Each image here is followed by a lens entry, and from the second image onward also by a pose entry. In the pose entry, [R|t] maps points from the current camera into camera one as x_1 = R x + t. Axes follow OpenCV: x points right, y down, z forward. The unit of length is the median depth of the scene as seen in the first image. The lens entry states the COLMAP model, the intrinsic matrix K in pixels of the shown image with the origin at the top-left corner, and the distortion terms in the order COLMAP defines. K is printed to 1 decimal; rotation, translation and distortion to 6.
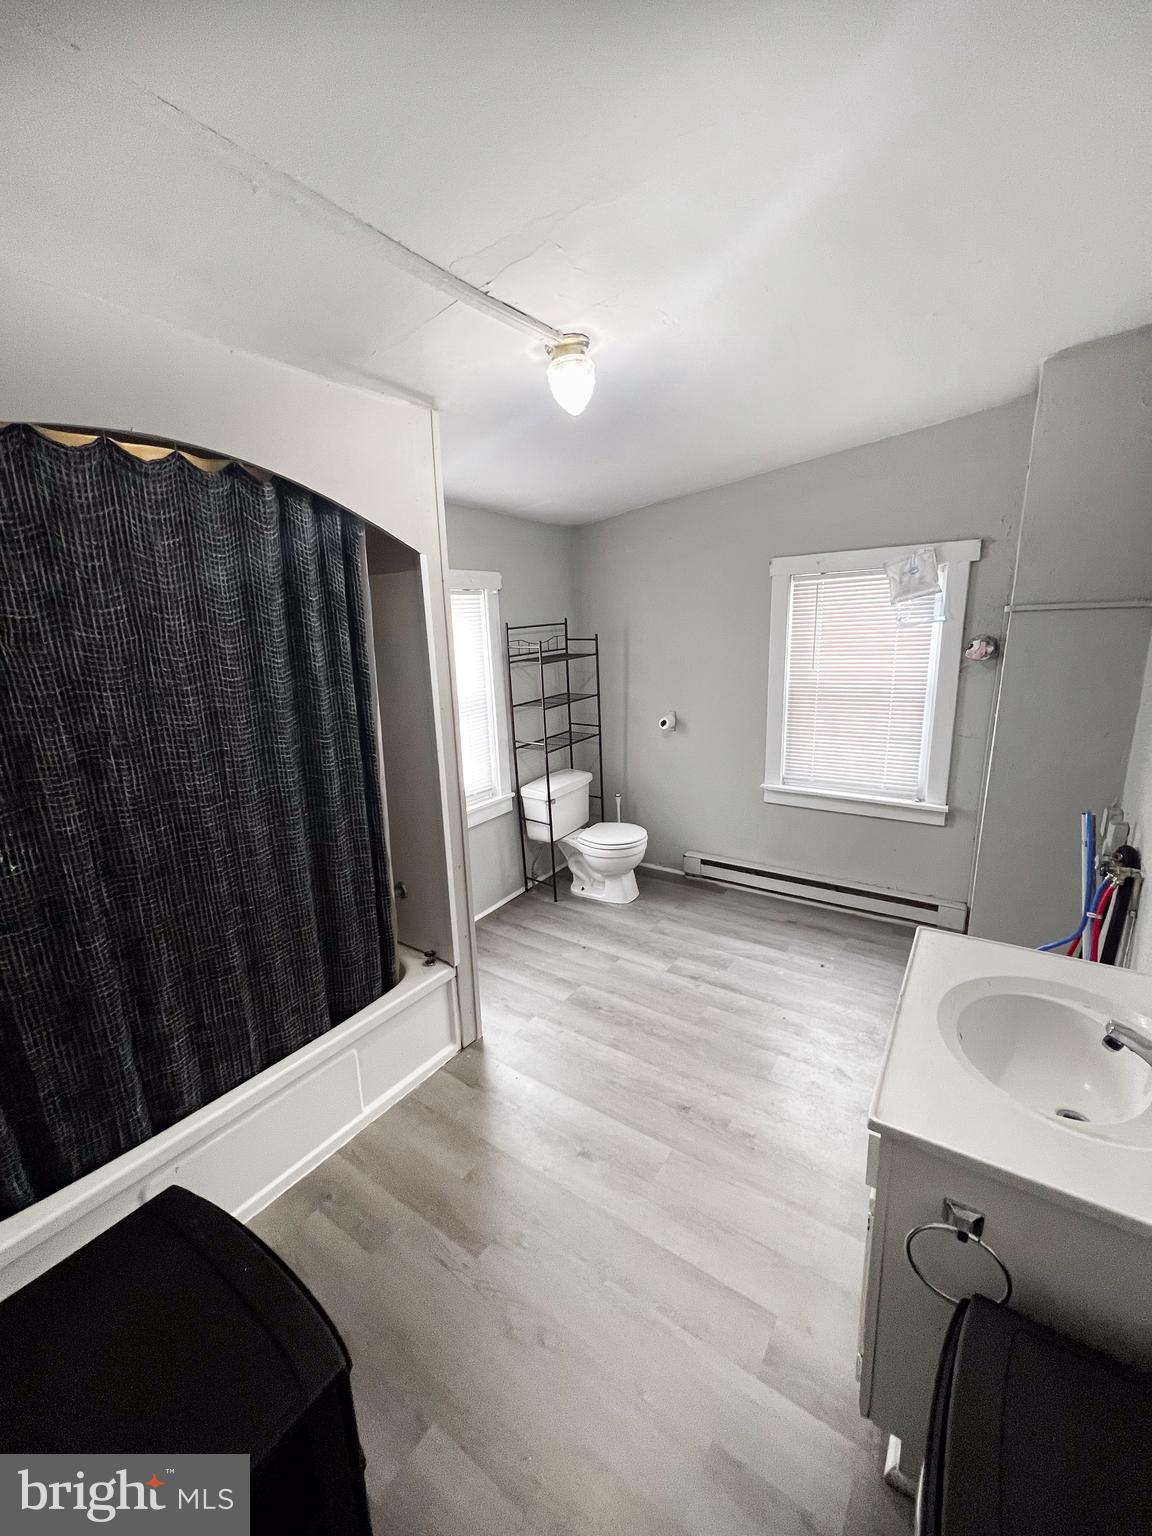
lens RADIAL K [[615.8, 0, 576.0], [0, 615.8, 768.0], [0, 0, 1]] dist [0.000256, 0.000422]
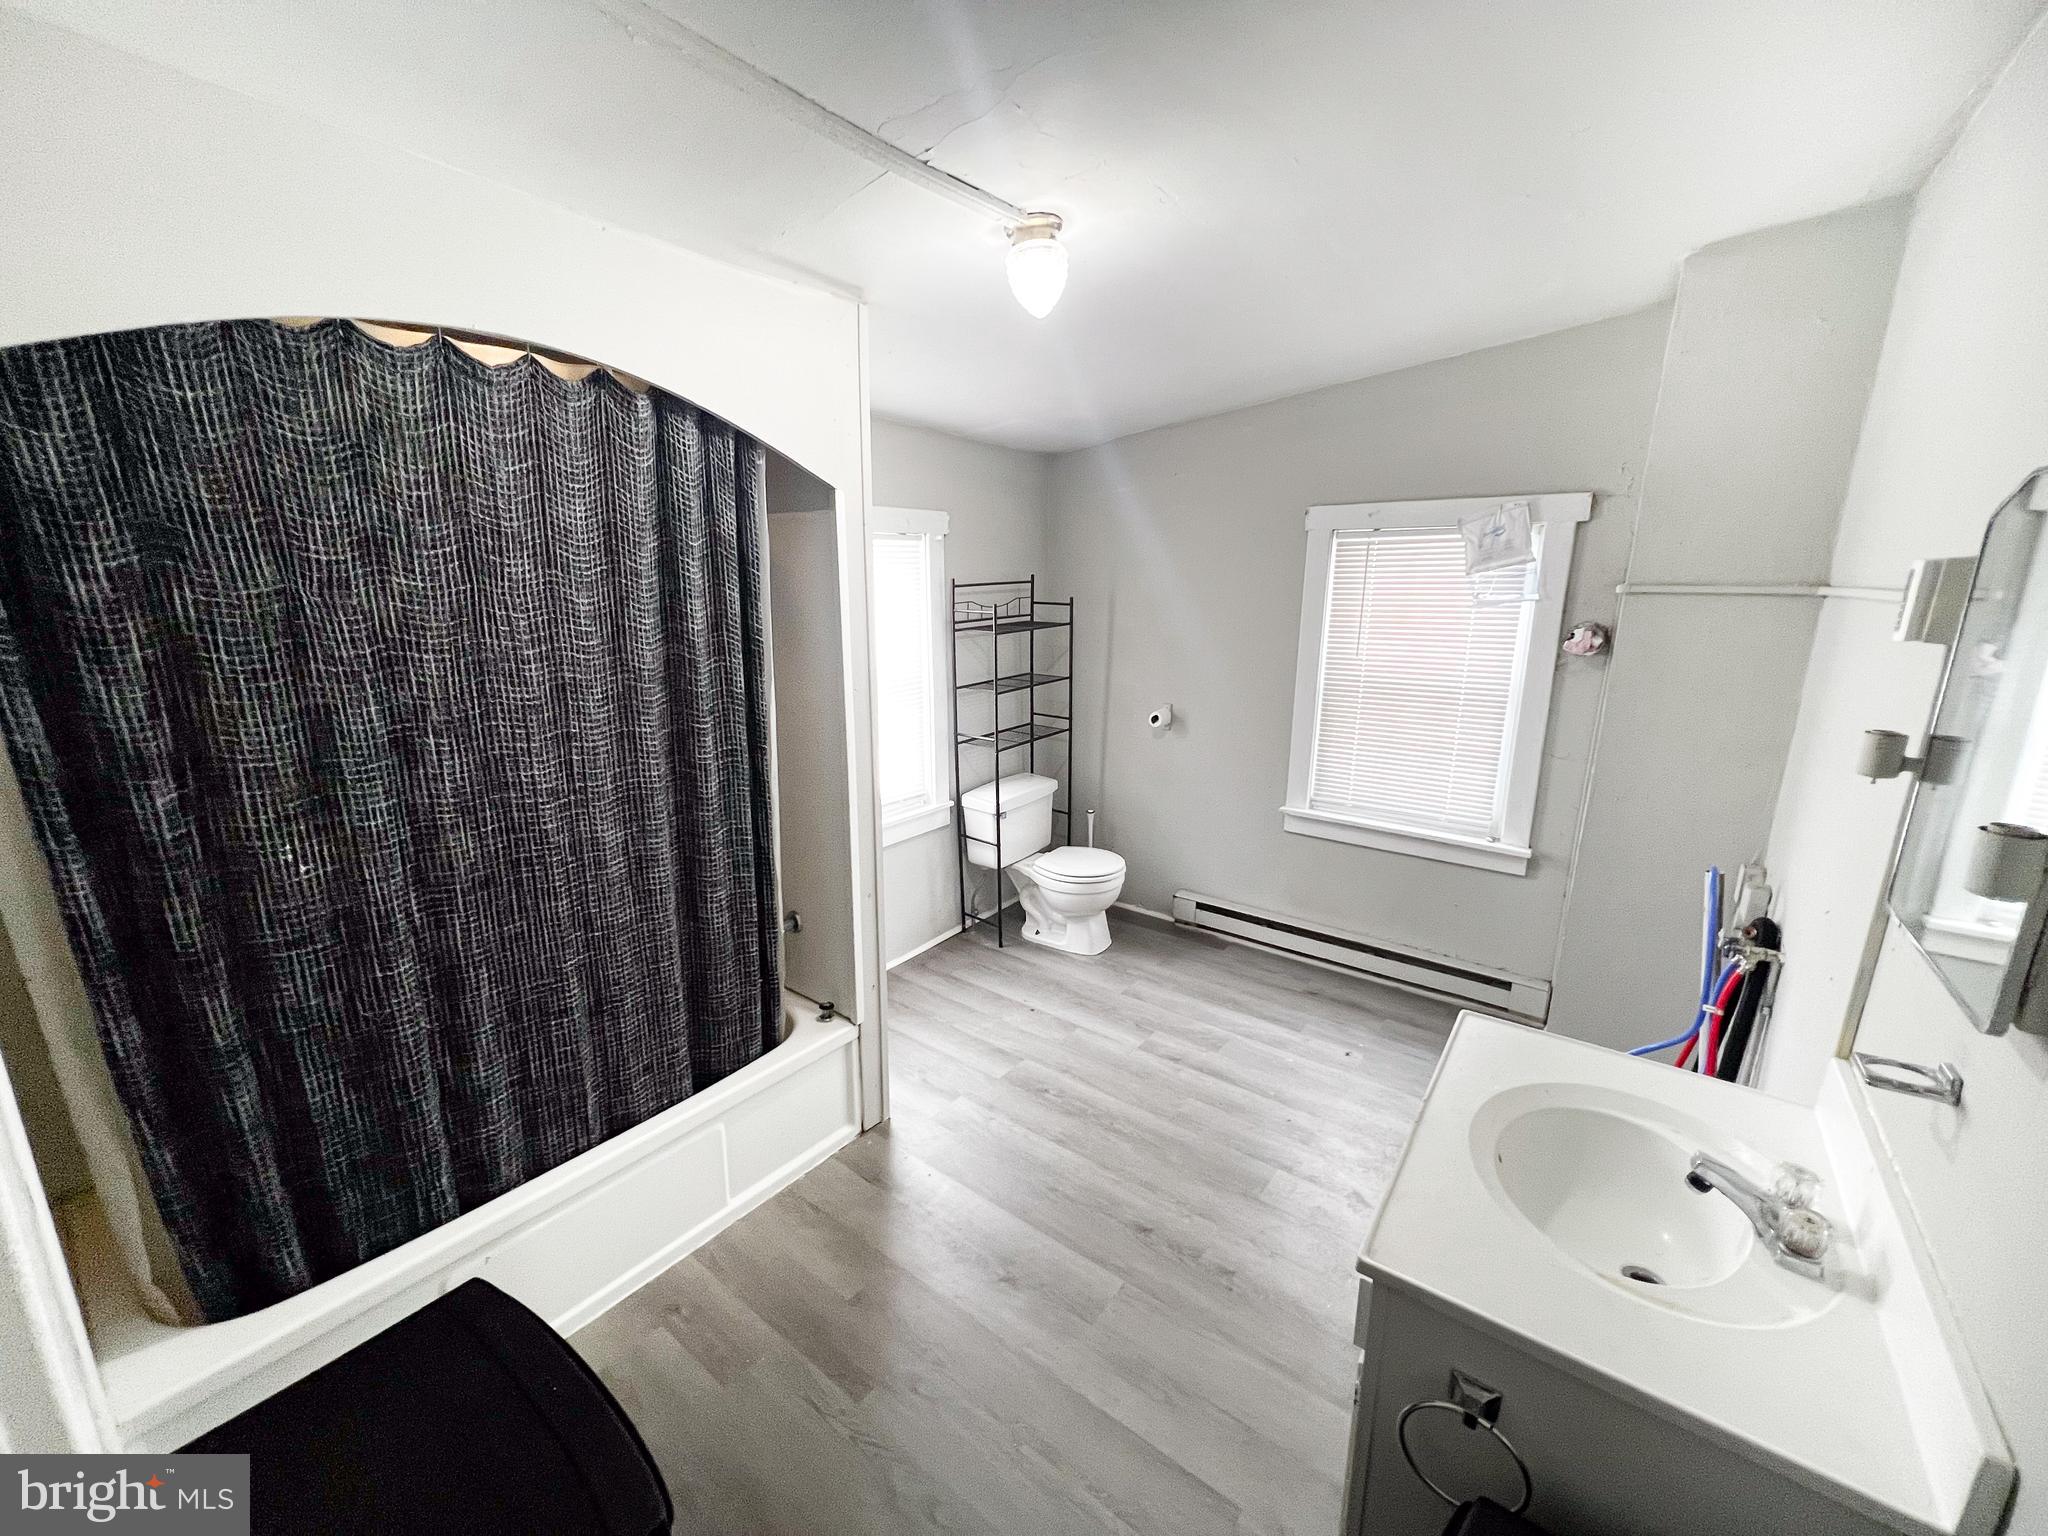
lens RADIAL K [[821.1, 0, 1018.0], [0, 821.1, 767.6], [0, 0, 1]] dist [0.000256, 0.000422]
pose [[0.997946, 0.048968, -0.041297, 0.035706], [-0.048995, 0.998799, 0.000363, -0.010451], [0.041265, 0.001661, 0.999147, -0.020637]]
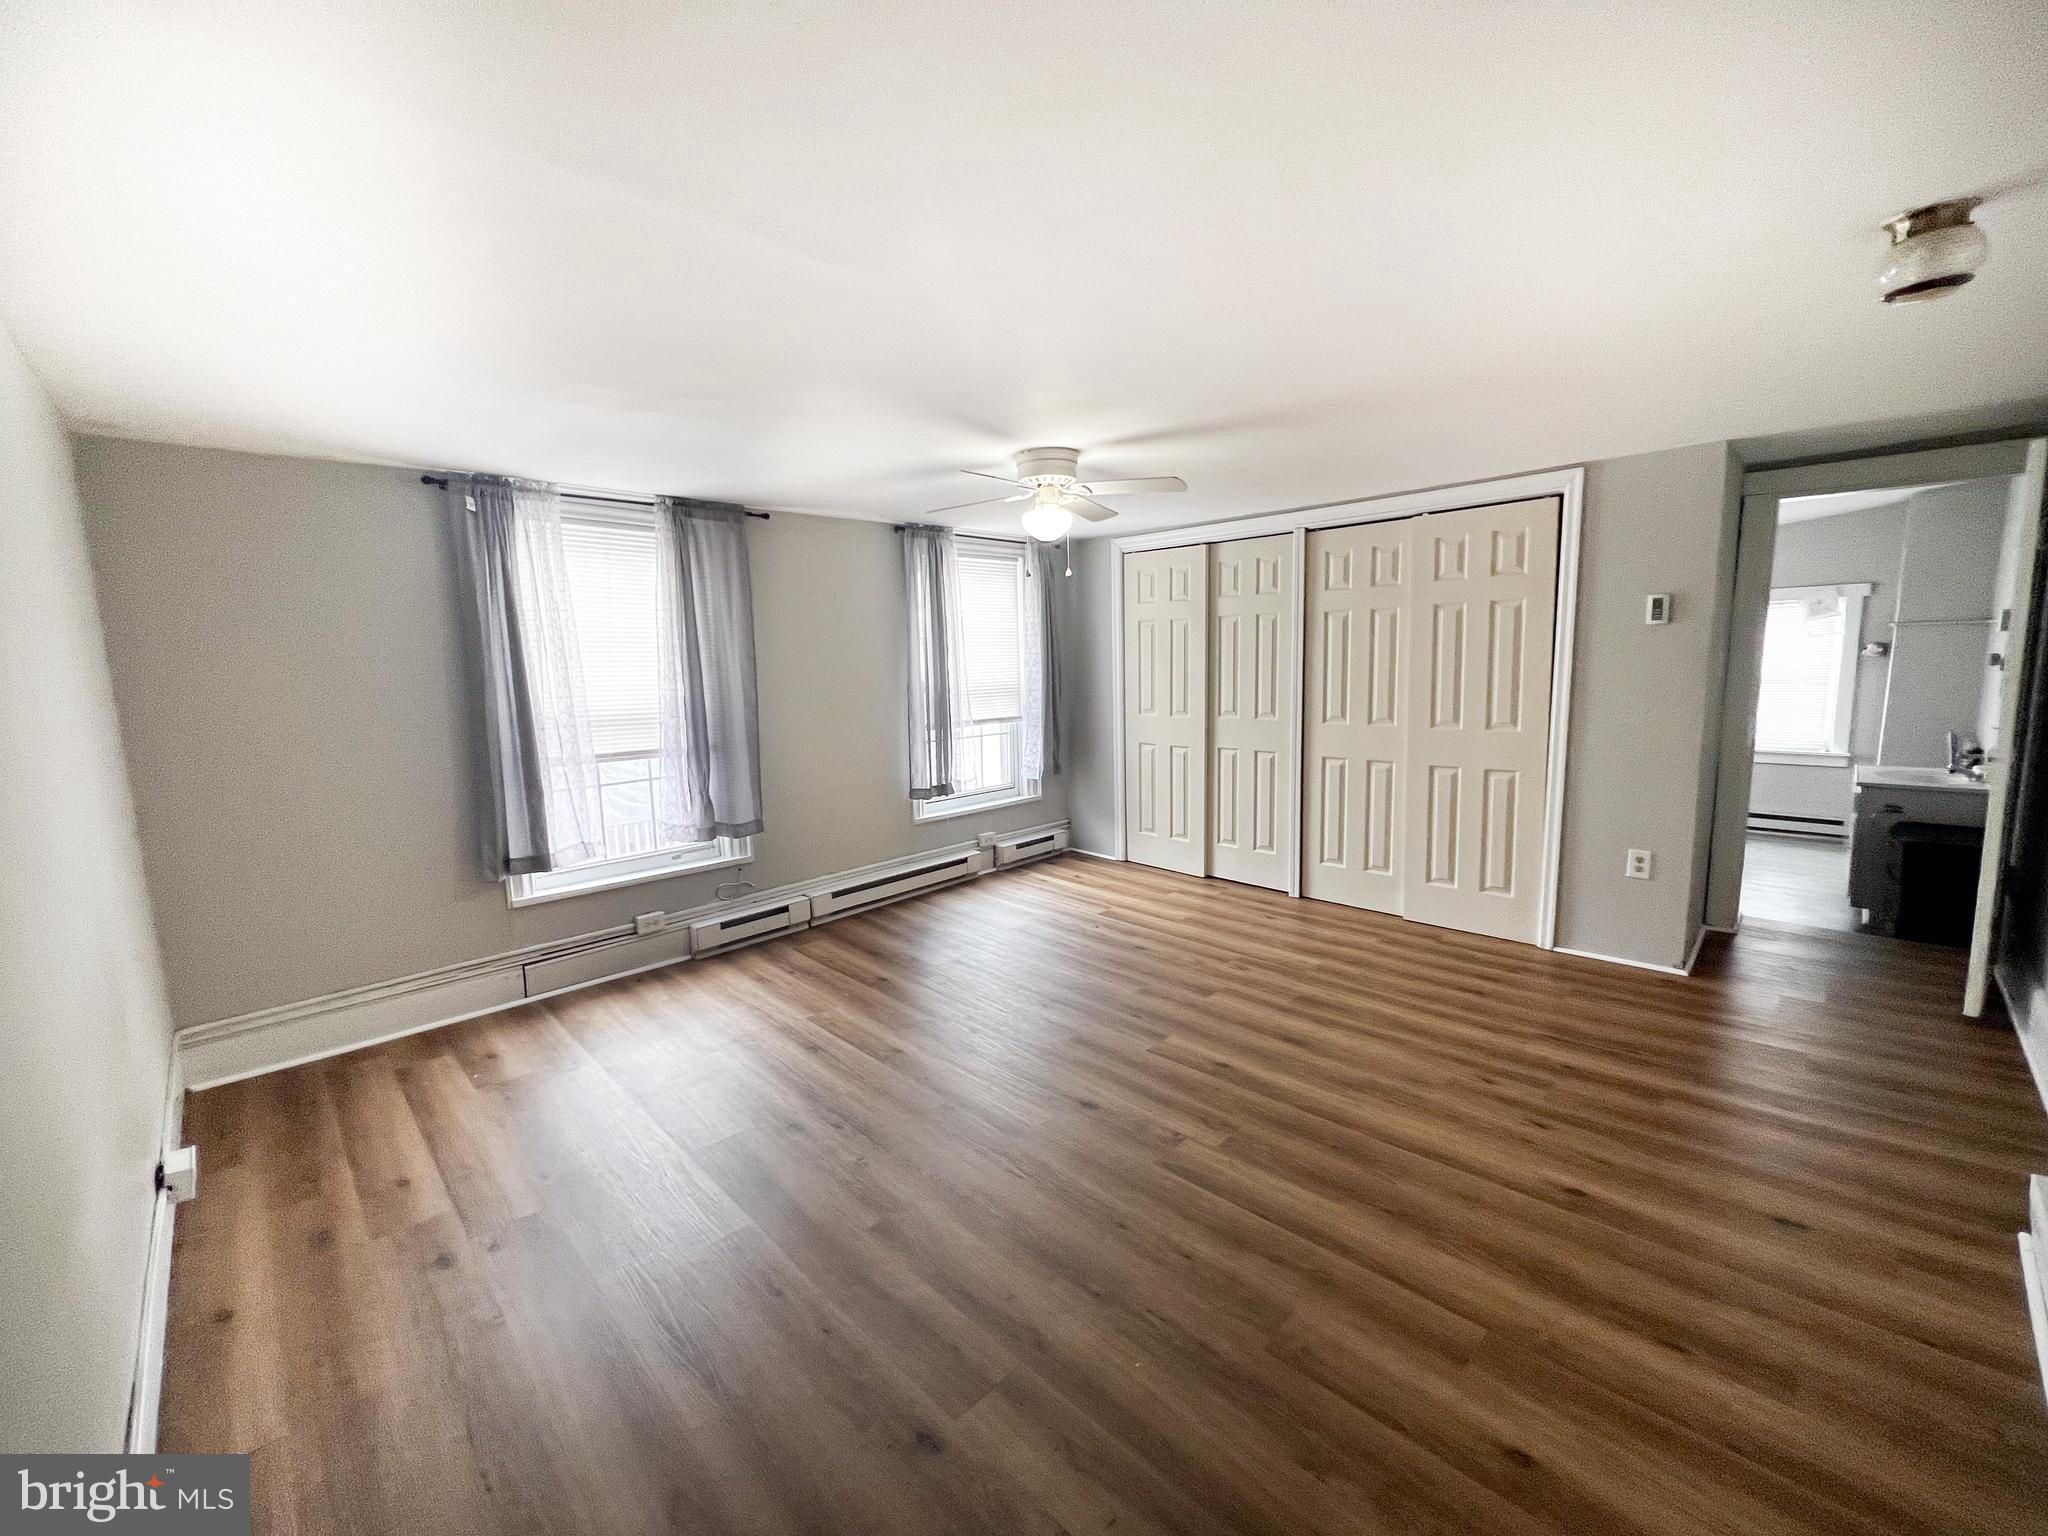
lens RADIAL K [[821.1, 0, 1018.0], [0, 821.1, 767.6], [0, 0, 1]] dist [0.000256, 0.000422]
pose [[0.981015, 0.031980, -0.191279, -1.543922], [-0.047158, 0.996043, -0.075332, 0.528212], [0.188113, 0.082922, 0.978641, -2.068410]]
